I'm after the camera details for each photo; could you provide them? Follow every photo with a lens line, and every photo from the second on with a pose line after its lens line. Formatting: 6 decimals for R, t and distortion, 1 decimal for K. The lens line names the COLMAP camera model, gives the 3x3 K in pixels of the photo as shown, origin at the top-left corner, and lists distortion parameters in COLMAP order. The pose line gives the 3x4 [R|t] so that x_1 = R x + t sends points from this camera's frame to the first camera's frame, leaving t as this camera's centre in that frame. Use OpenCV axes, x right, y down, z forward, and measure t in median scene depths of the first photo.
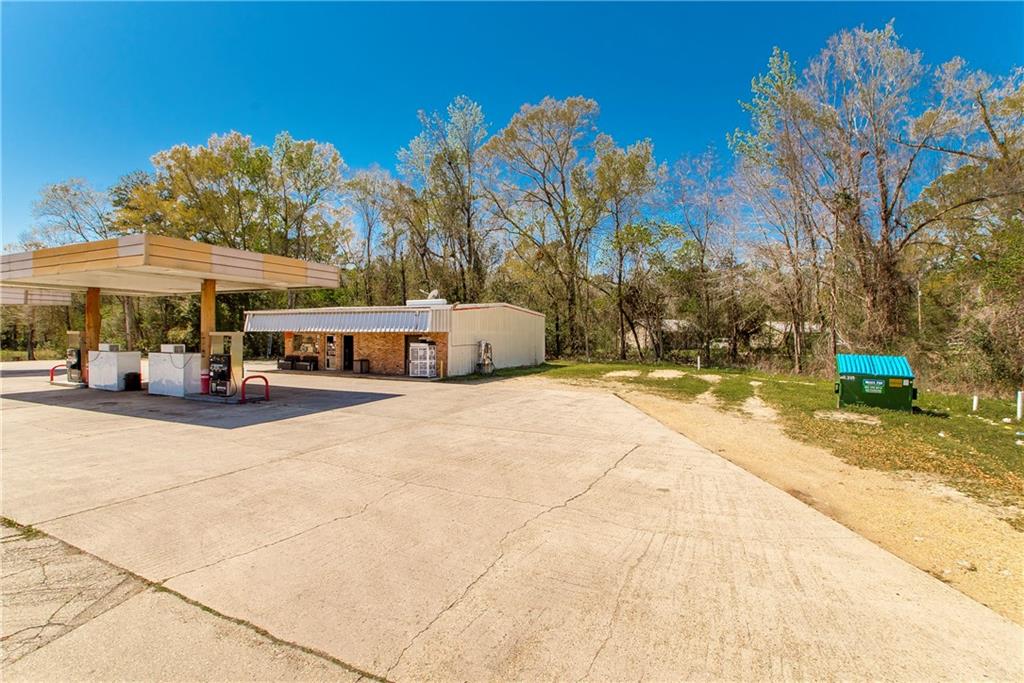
lens RADIAL K [[475.9, 0, 511.0], [0, 475.9, 357.6], [0, 0, 1]] dist [0.019372, -0.000275]
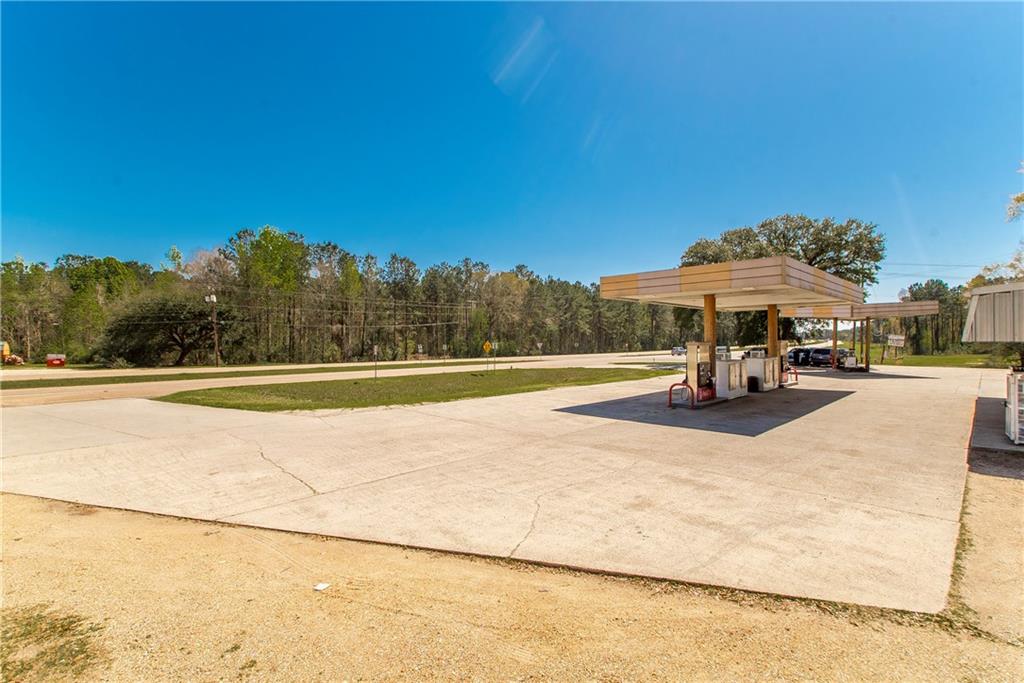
lens RADIAL K [[459.0, 0, 512.0], [0, 459.0, 341.5], [0, 0, 1]] dist [0.001170, -0.000473]
pose [[-0.327533, 0.002904, -0.944835, 0.305740], [-0.046104, 0.998755, 0.019052, -0.031730], [0.943714, 0.049801, -0.326991, 0.539923]]
